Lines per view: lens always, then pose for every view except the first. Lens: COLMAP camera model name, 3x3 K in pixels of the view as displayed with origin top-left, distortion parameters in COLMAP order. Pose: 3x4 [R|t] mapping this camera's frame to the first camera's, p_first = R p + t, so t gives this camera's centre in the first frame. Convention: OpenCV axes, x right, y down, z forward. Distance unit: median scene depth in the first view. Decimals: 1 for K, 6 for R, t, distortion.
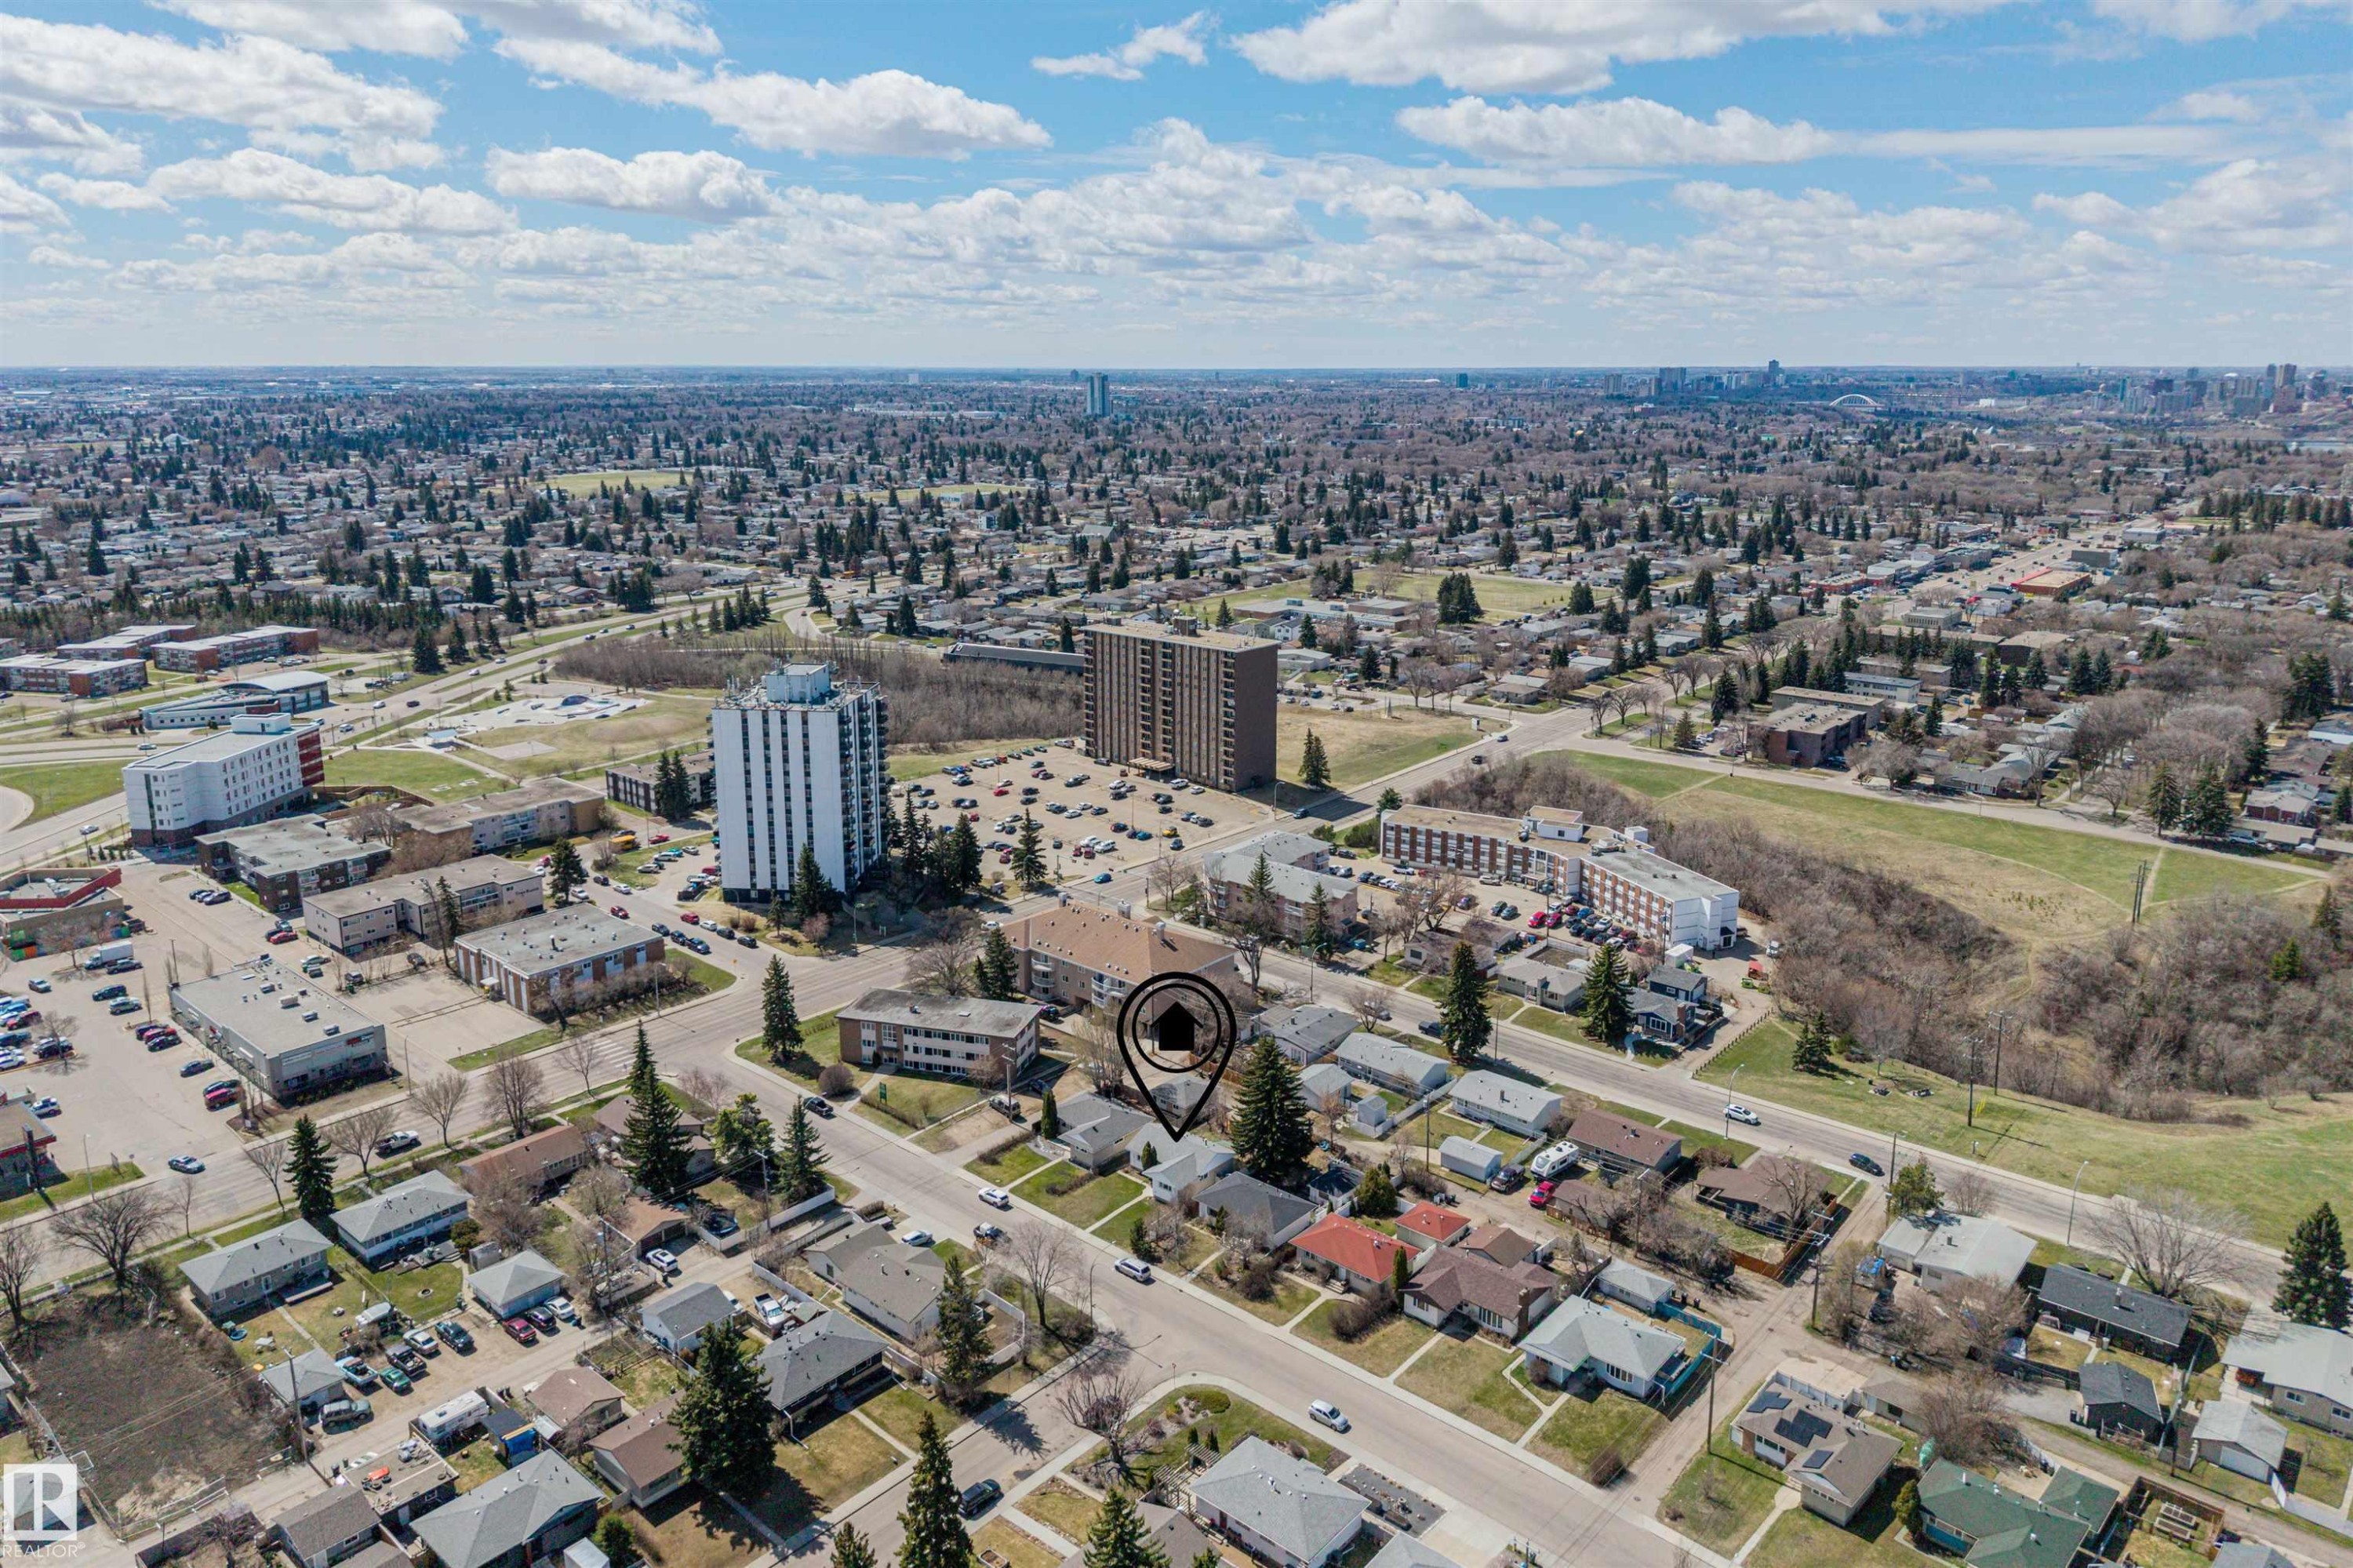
lens RADIAL K [[1549.5, 0, 1159.9], [0, 1549.5, 778.4], [0, 0, 1]] dist [-0.004577, -0.004101]
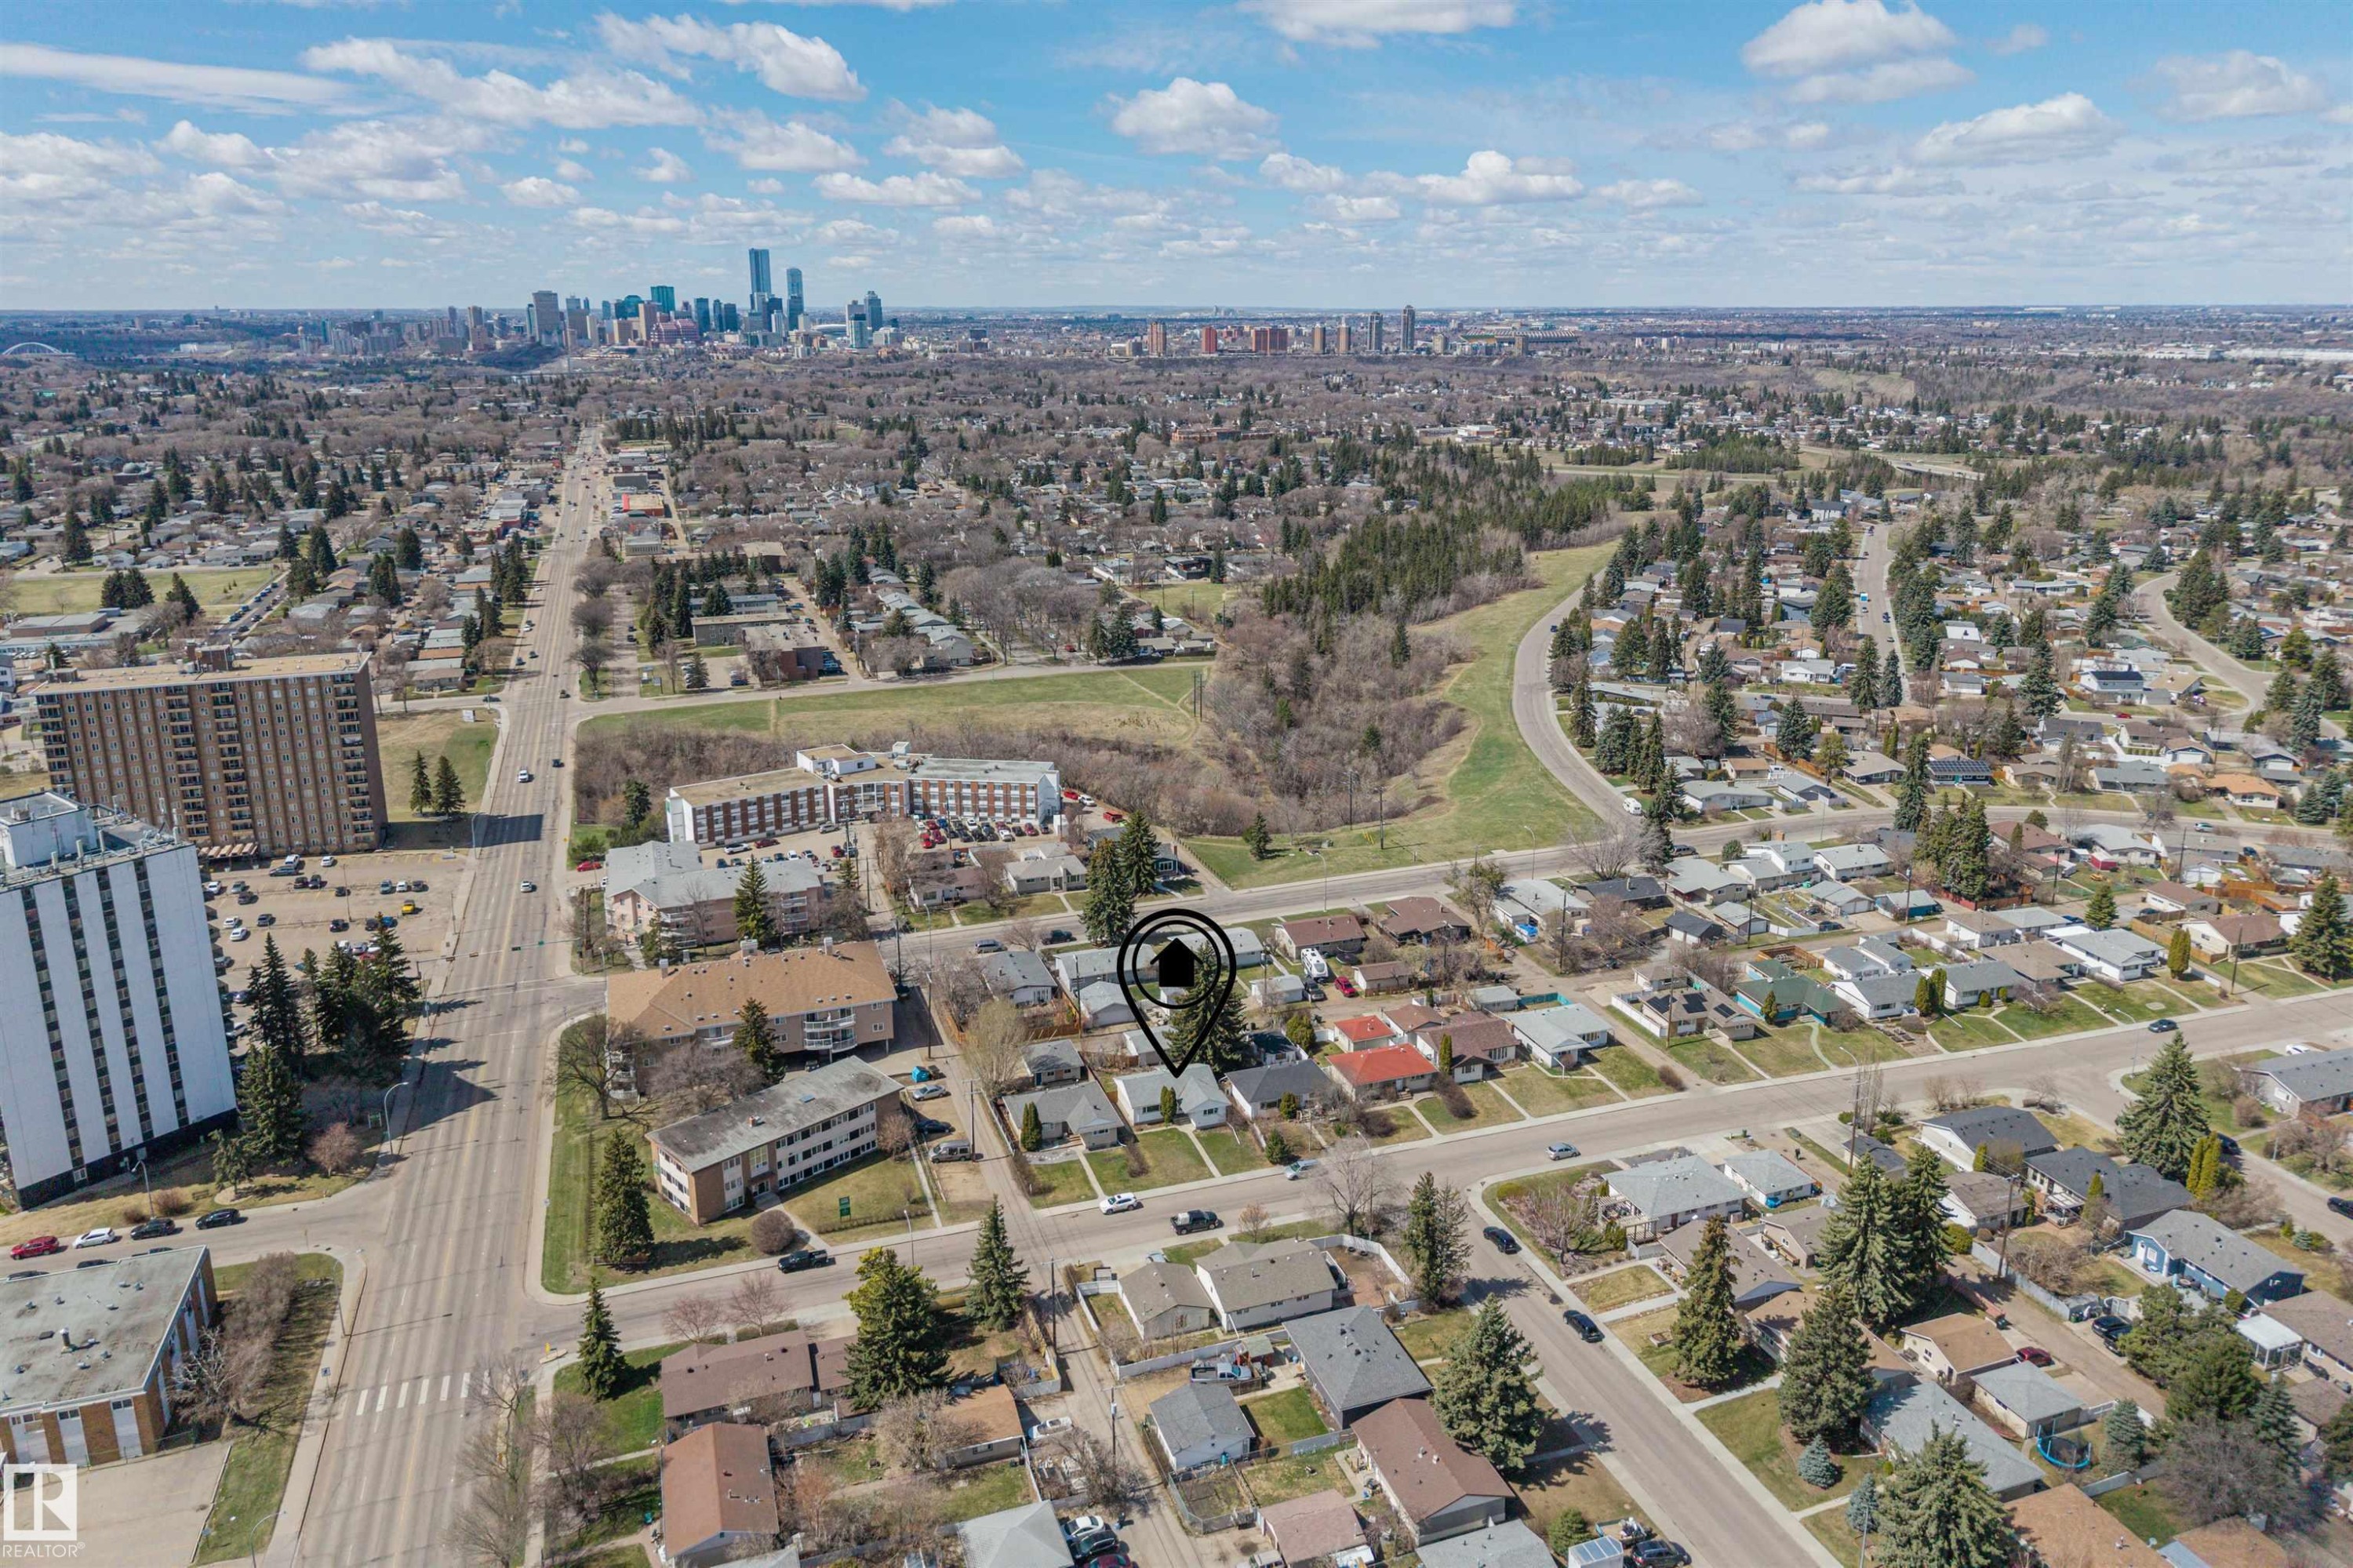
lens RADIAL K [[1549.5, 0, 1159.9], [0, 1549.5, 778.4], [0, 0, 1]] dist [-0.004577, -0.004101]
pose [[0.493844, -0.254774, 0.831389, -0.537449], [0.226427, 0.960807, 0.159936, -0.080914], [-0.839553, 0.109266, 0.532177, 0.301952]]
